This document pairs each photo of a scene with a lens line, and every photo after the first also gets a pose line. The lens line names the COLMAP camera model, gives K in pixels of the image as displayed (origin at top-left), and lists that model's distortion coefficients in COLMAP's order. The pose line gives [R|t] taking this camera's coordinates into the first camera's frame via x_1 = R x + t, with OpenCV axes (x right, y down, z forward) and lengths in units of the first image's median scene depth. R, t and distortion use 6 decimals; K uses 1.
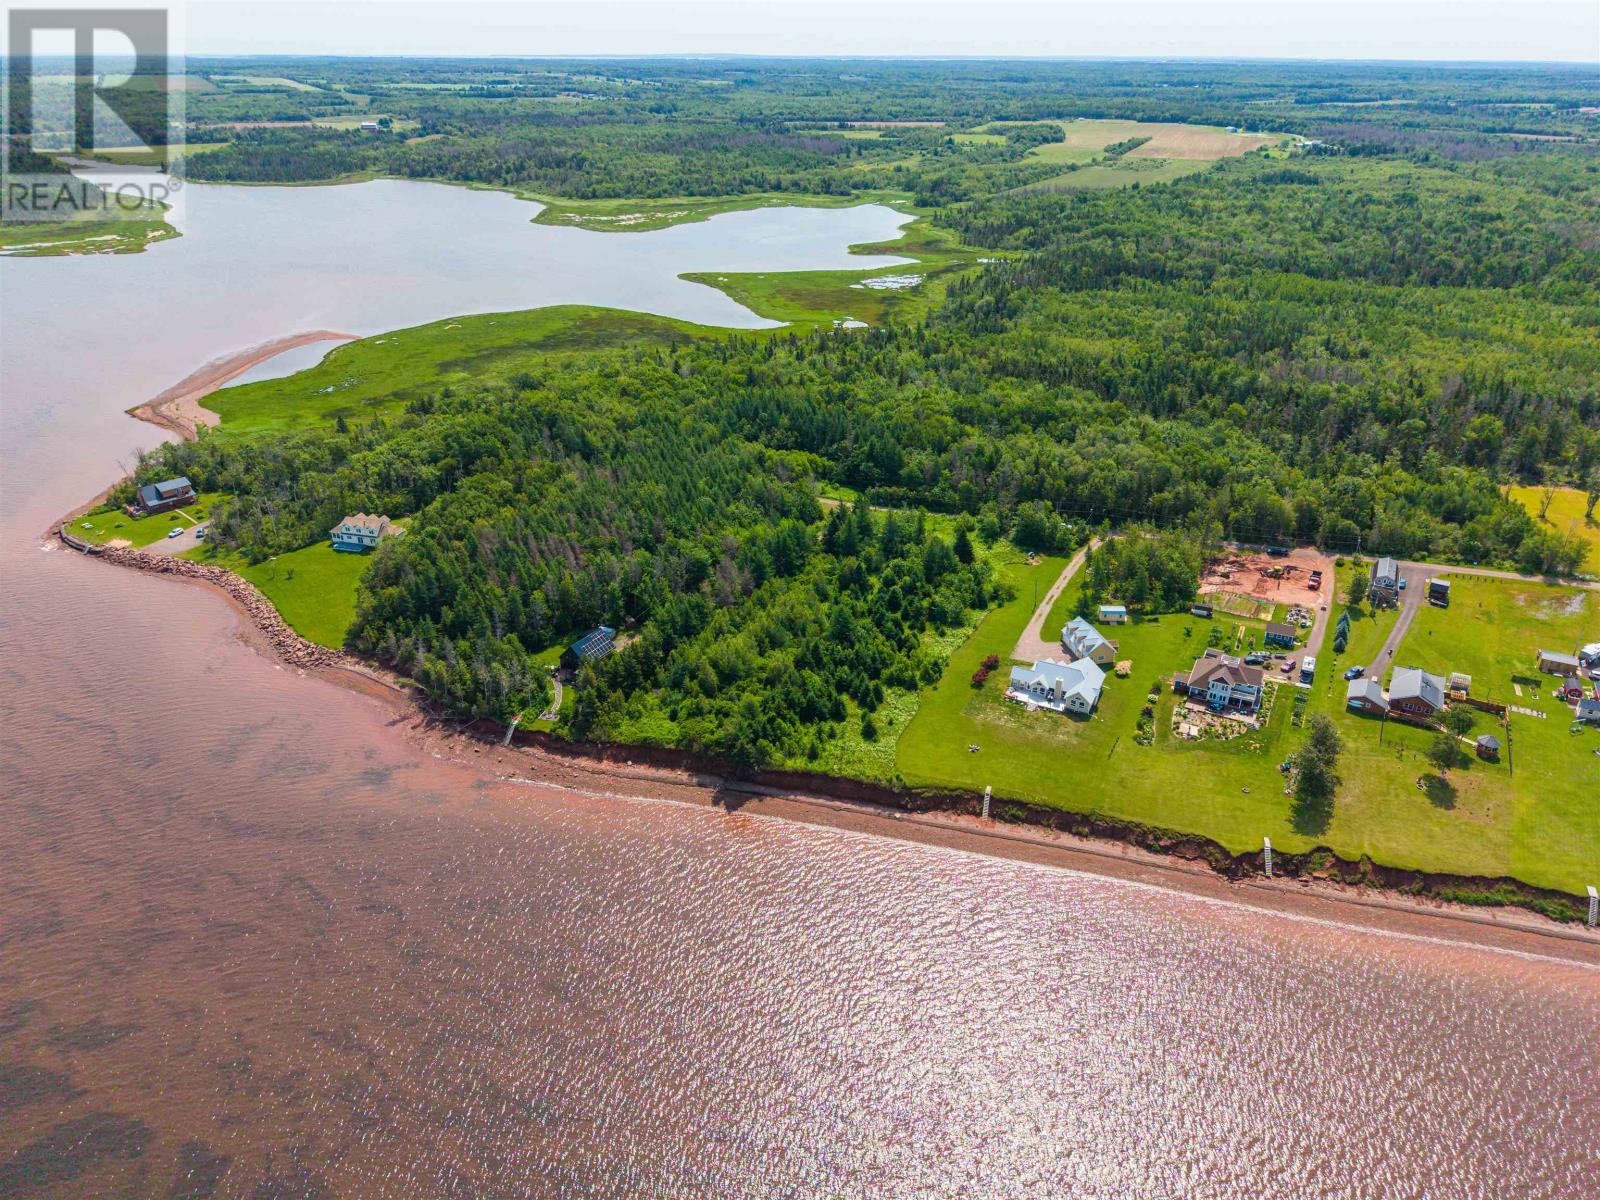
lens RADIAL K [[1060.2, 0, 800.0], [0, 1060.2, 600.0], [0, 0, 1]] dist [0.086091, -0.145690]
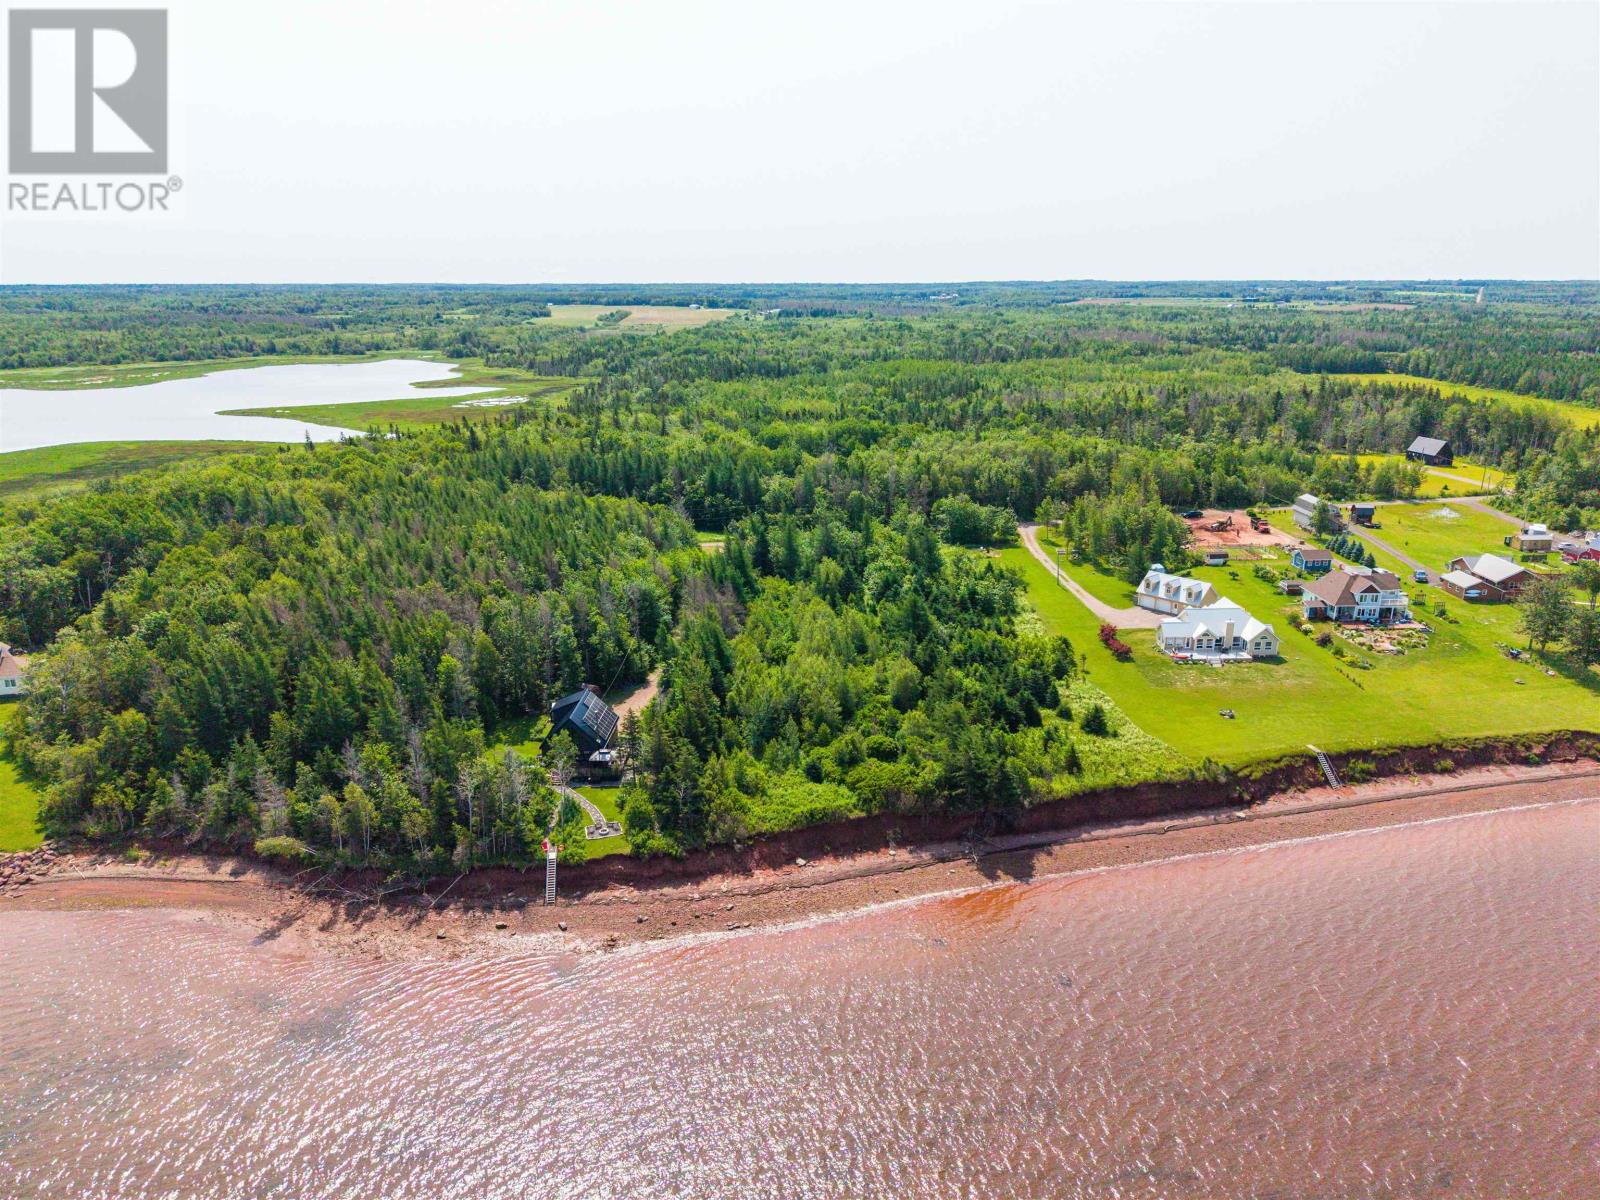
lens RADIAL K [[1072.8, 0, 800.0], [0, 1072.8, 600.0], [0, 0, 1]] dist [0.023773, -0.022890]
pose [[0.874255, -0.145547, 0.463135, -0.391470], [0.228478, 0.965098, -0.128000, 0.090579], [-0.428341, 0.217721, 0.876996, 0.466562]]
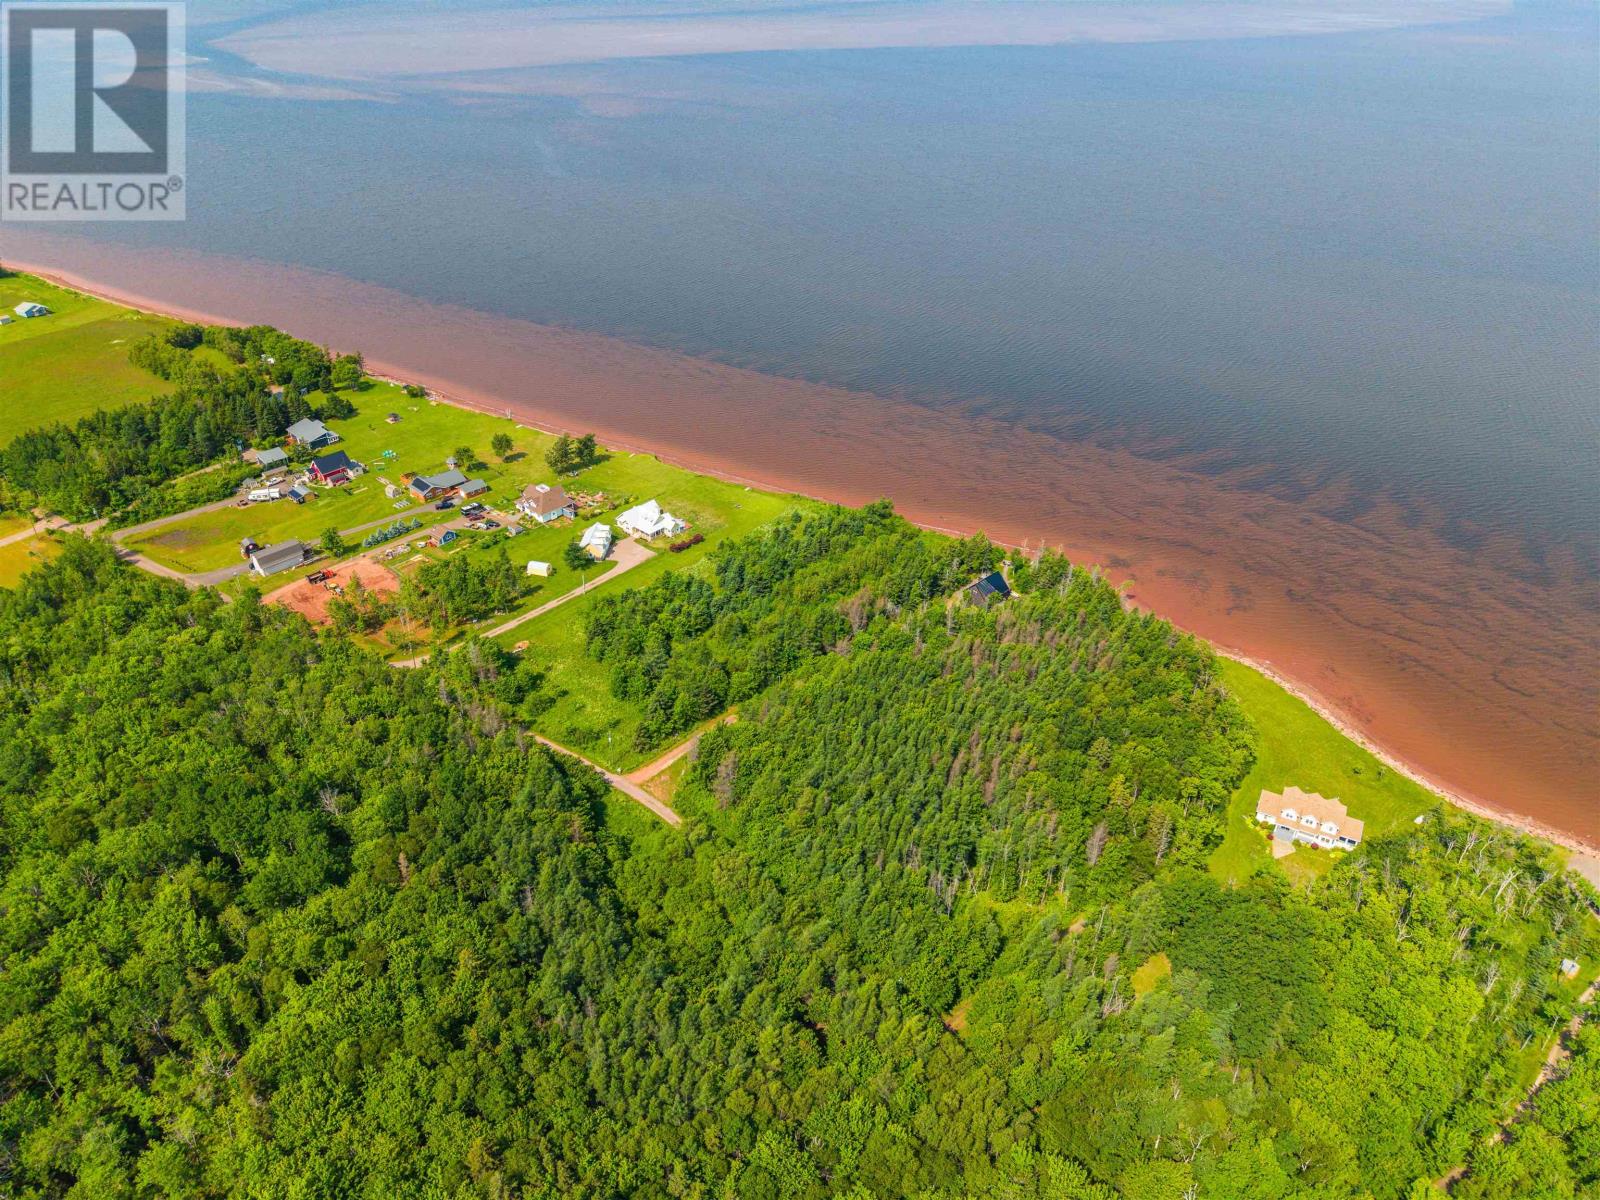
lens RADIAL K [[1072.8, 0, 800.0], [0, 1072.8, 600.0], [0, 0, 1]] dist [0.023773, -0.022890]
pose [[-0.968708, -0.139176, 0.205512, -0.268488], [0.107026, 0.512841, 0.851786, -1.111110], [-0.223943, 0.847127, -0.481897, 1.819961]]
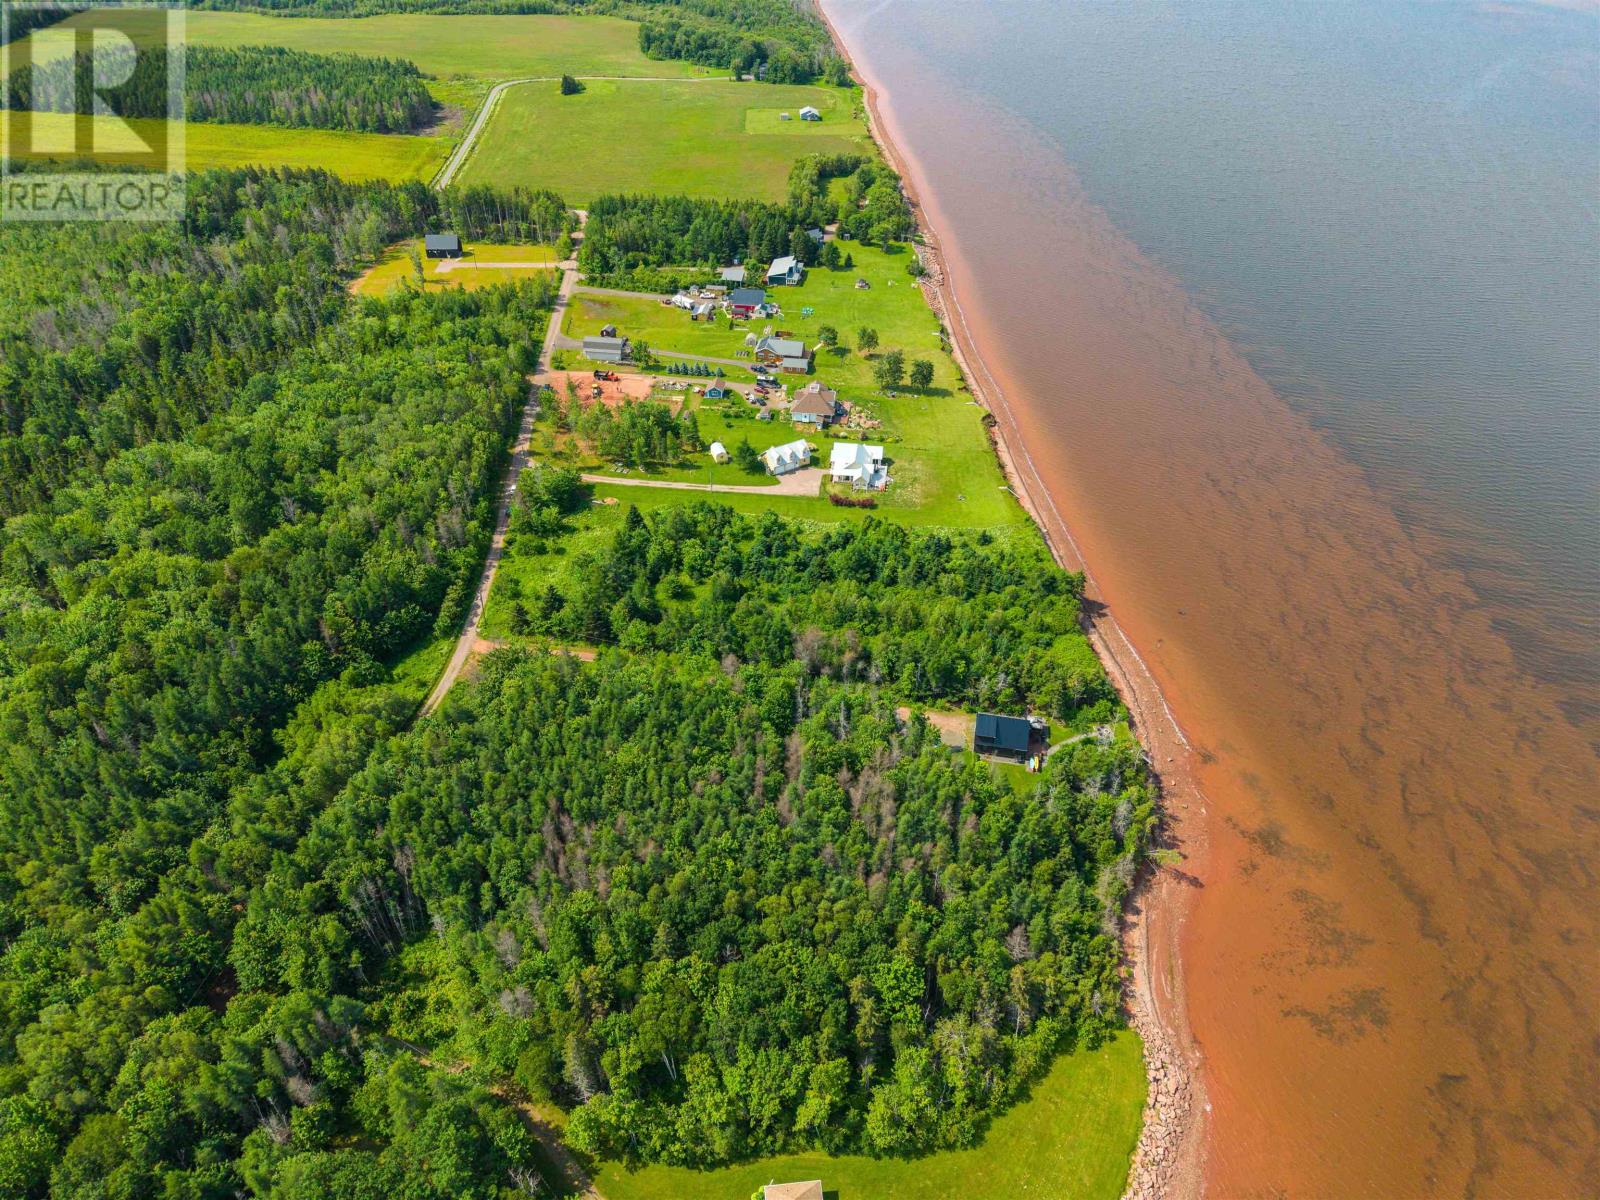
lens RADIAL K [[1072.8, 0, 800.0], [0, 1072.8, 600.0], [0, 0, 1]] dist [0.023773, -0.022890]
pose [[-0.349681, -0.578677, 0.736788, -0.798092], [0.421662, 0.605069, 0.675346, -0.745416], [-0.836615, 0.546831, 0.032425, 1.161973]]
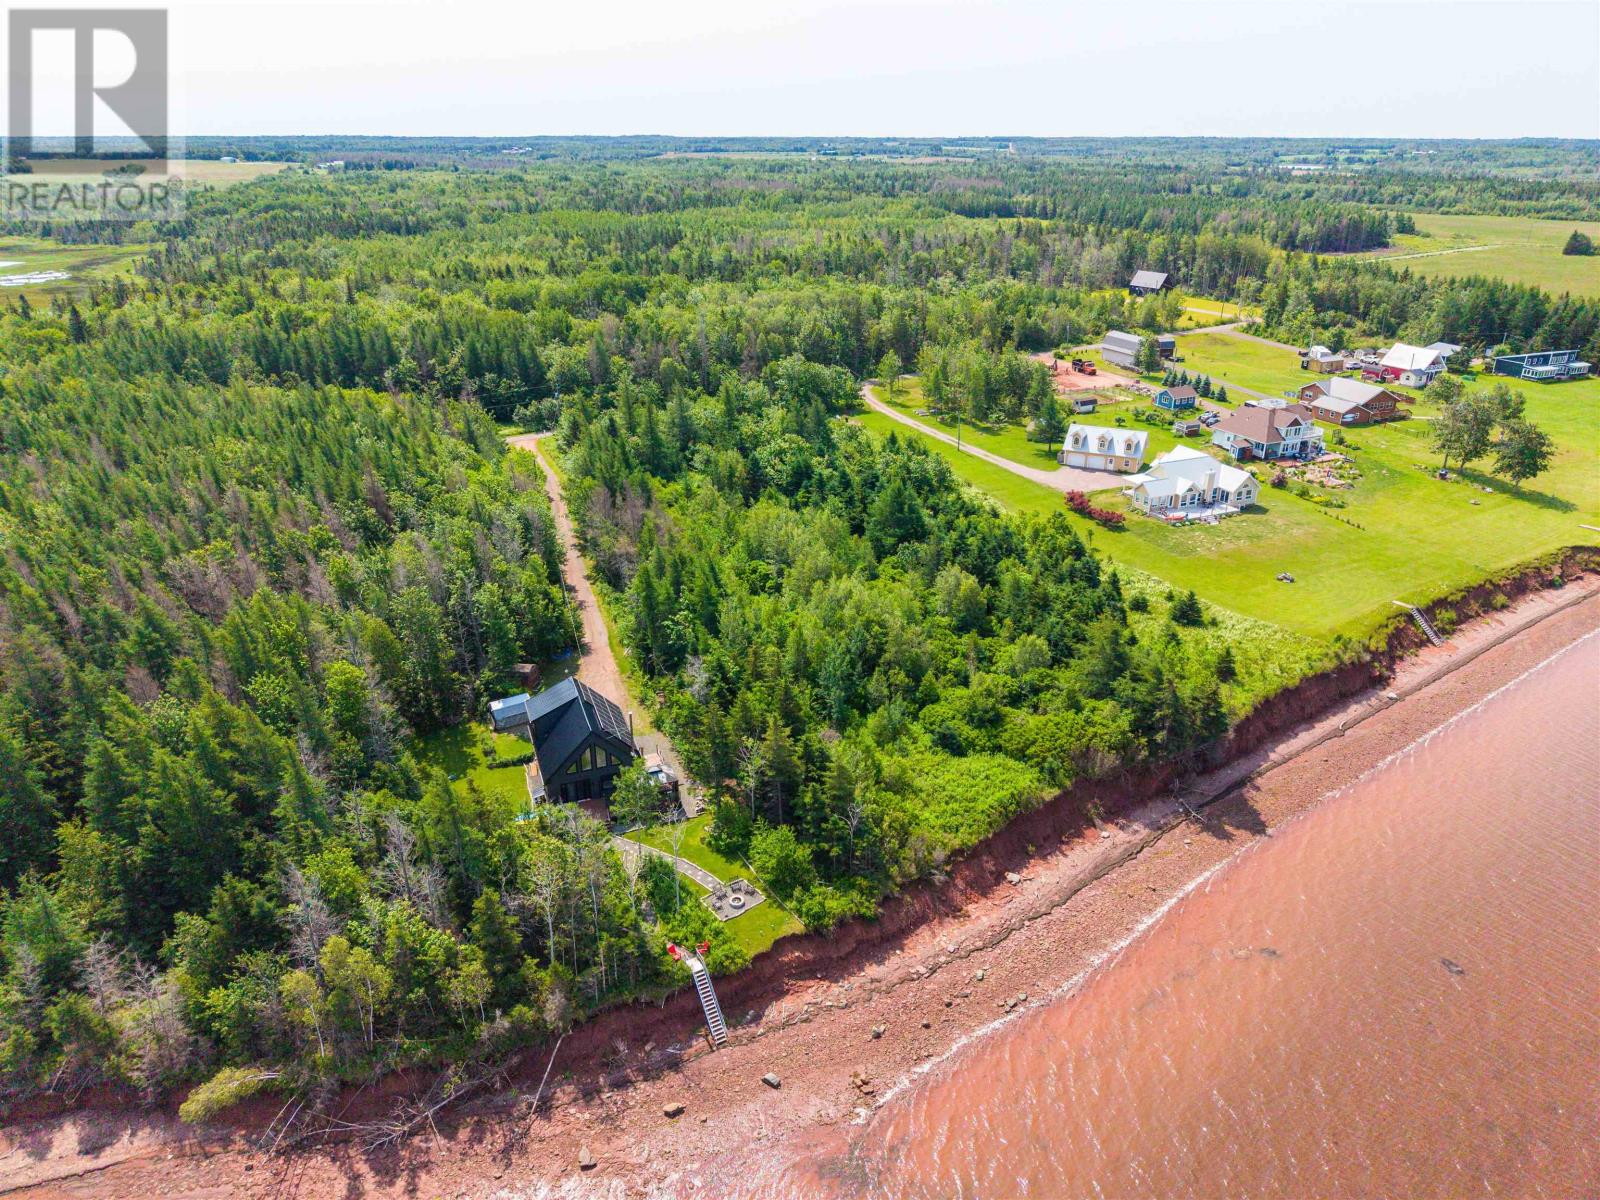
lens RADIAL K [[1072.8, 0, 800.0], [0, 1072.8, 600.0], [0, 0, 1]] dist [0.023773, -0.022890]
pose [[0.628774, -0.311795, 0.712339, -0.450056], [0.357794, 0.929359, 0.090965, -0.006206], [-0.690381, 0.197674, 0.695916, 0.740369]]
